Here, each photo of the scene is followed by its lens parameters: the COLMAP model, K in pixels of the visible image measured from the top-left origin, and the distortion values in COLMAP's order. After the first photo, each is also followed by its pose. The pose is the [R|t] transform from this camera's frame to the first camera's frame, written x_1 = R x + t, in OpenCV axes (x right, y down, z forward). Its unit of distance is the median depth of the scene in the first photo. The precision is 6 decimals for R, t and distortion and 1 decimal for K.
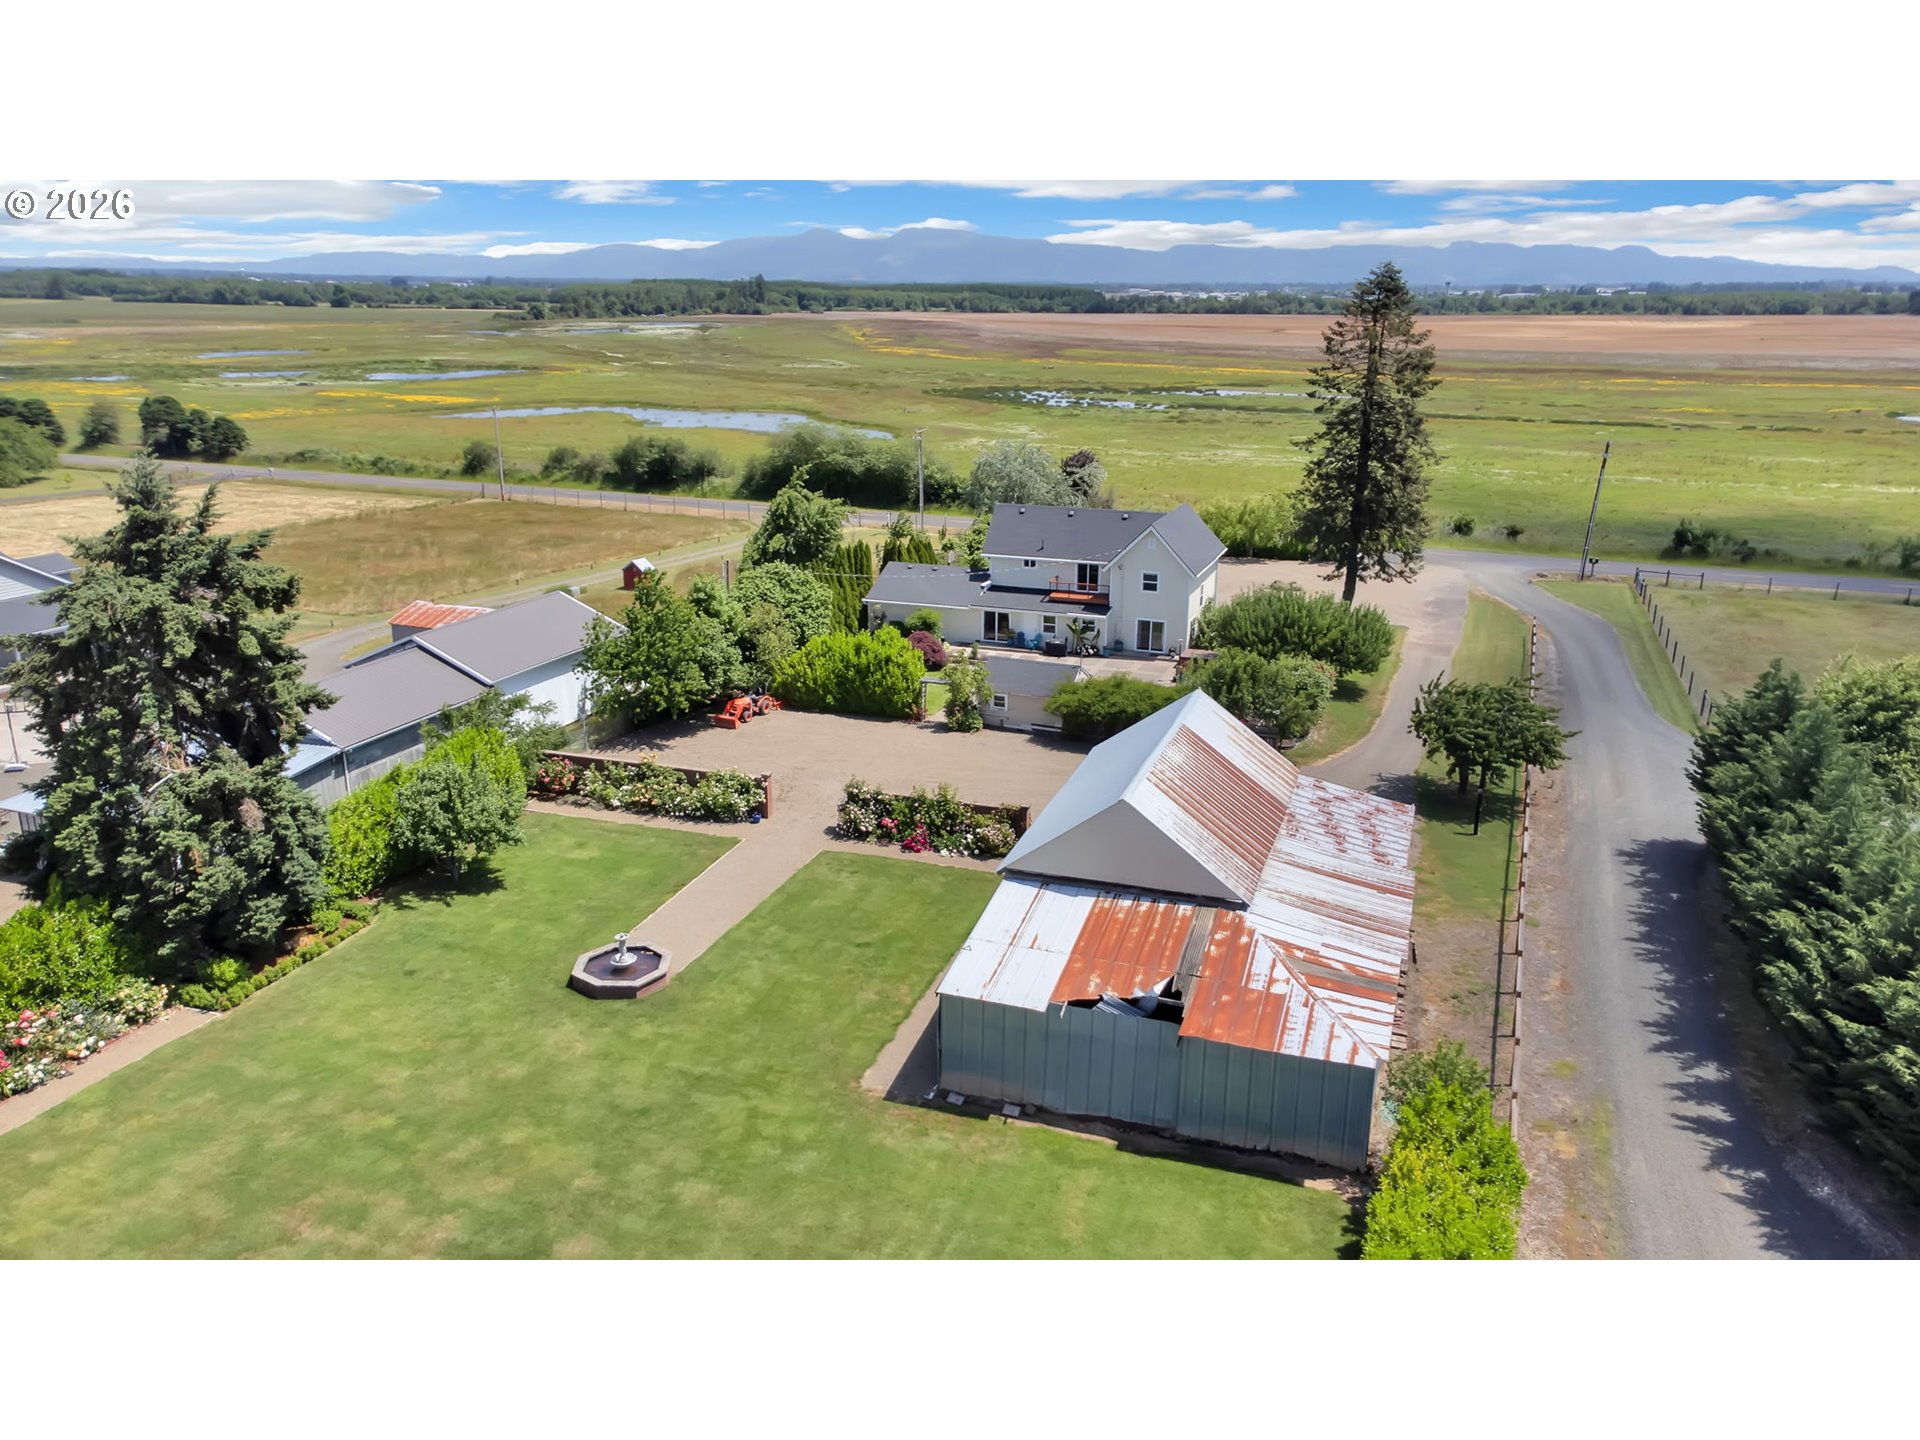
lens RADIAL K [[1402.4, 0, 960.0], [0, 1402.4, 720.0], [0, 0, 1]] dist [0.042711, -0.001867]
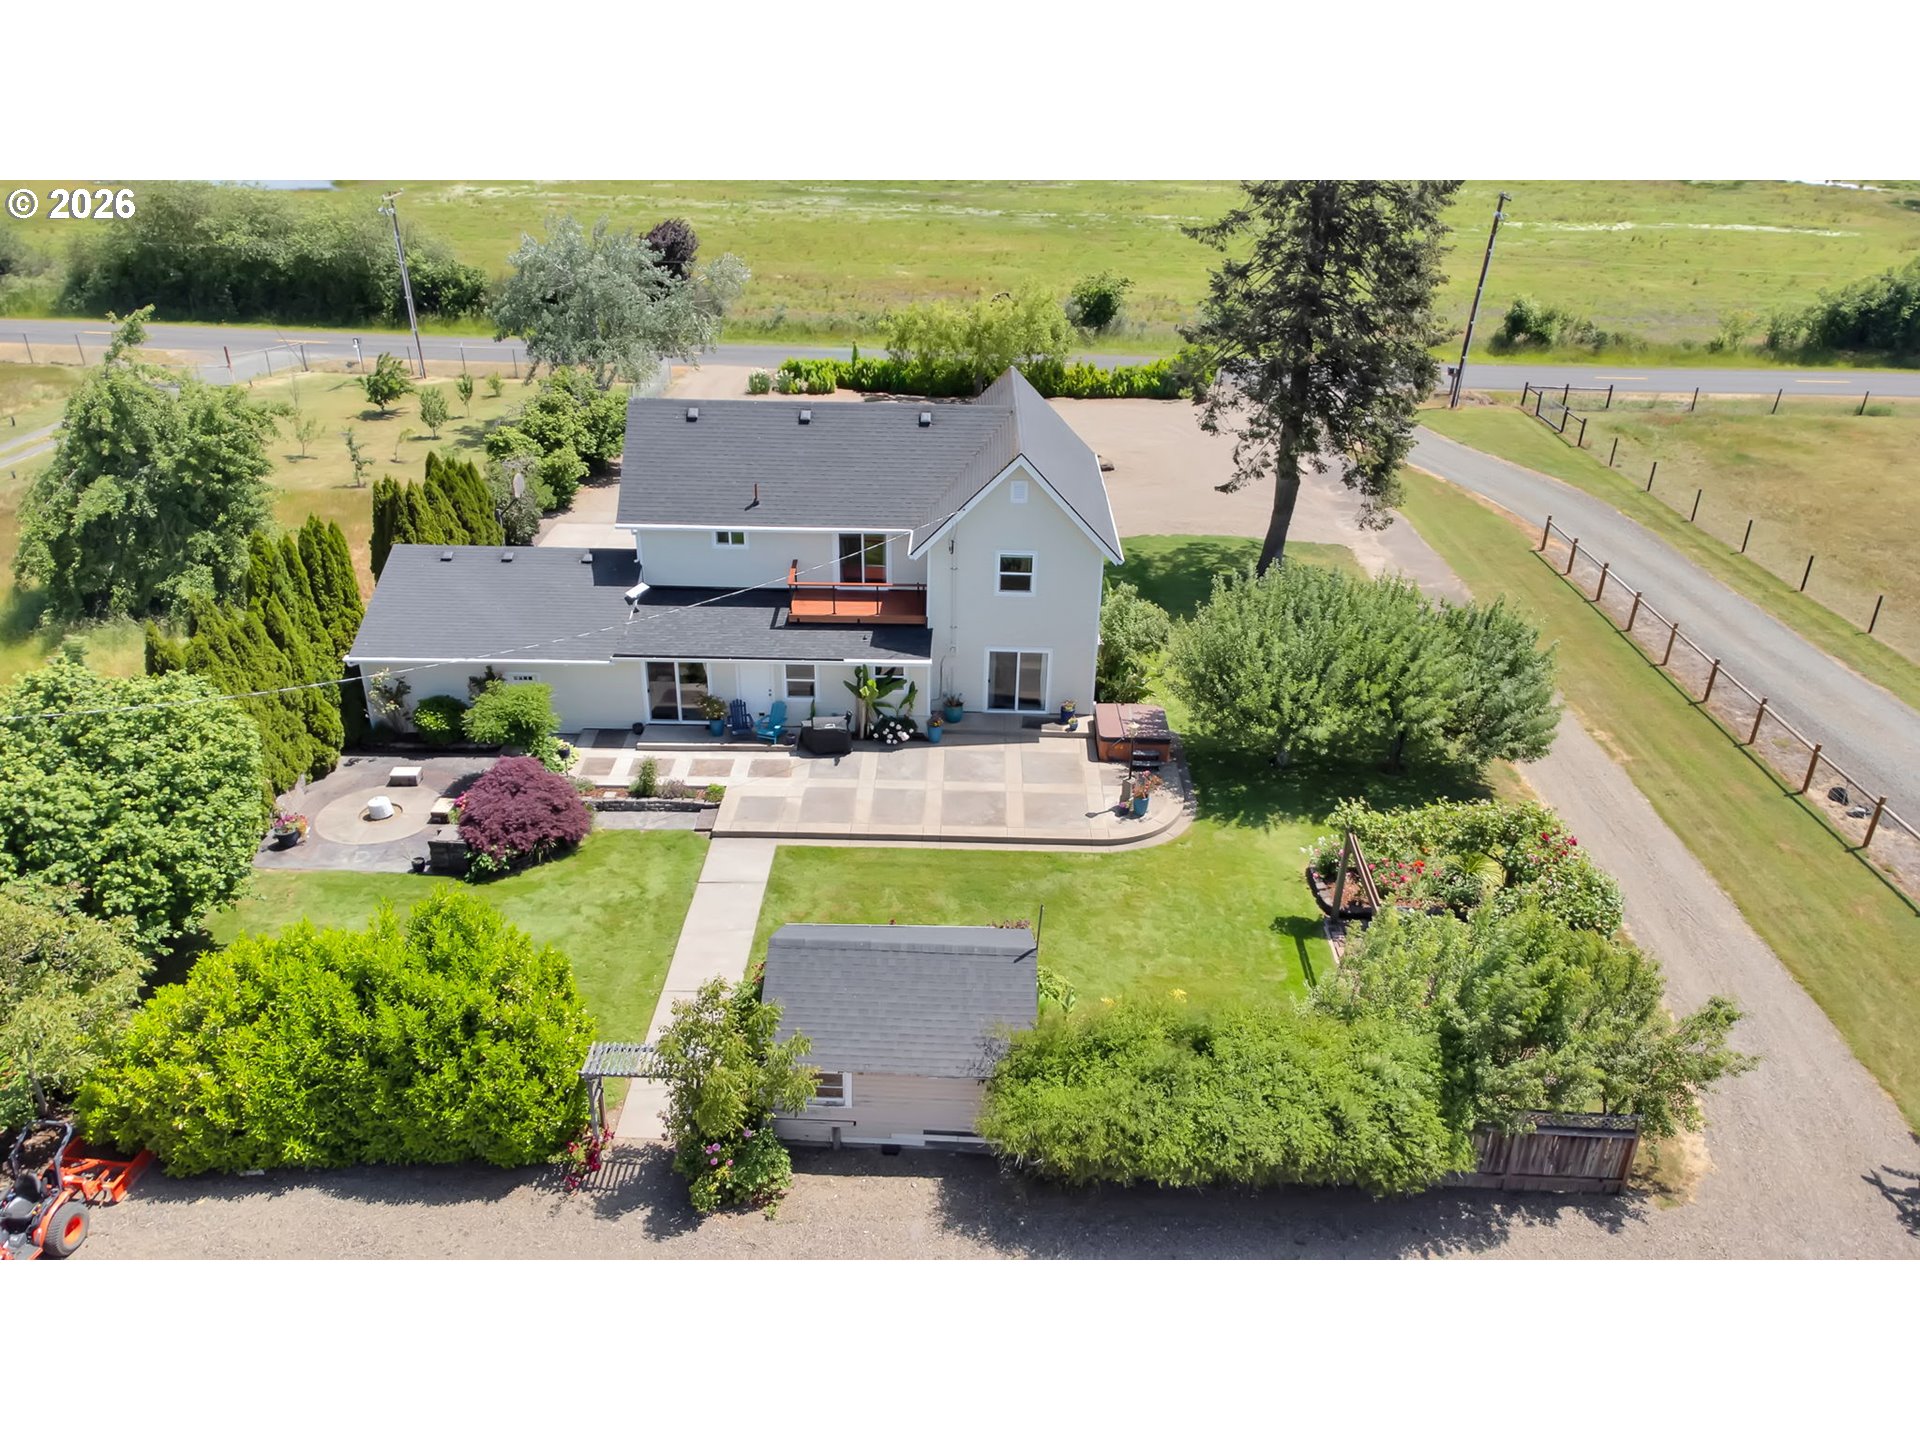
lens RADIAL K [[1402.4, 0, 960.0], [0, 1402.4, 720.0], [0, 0, 1]] dist [0.042711, -0.001867]
pose [[0.940140, -0.145611, 0.308114, -0.029258], [0.088640, 0.977485, 0.191483, -0.136755], [-0.329059, -0.152710, 0.931880, 0.553420]]
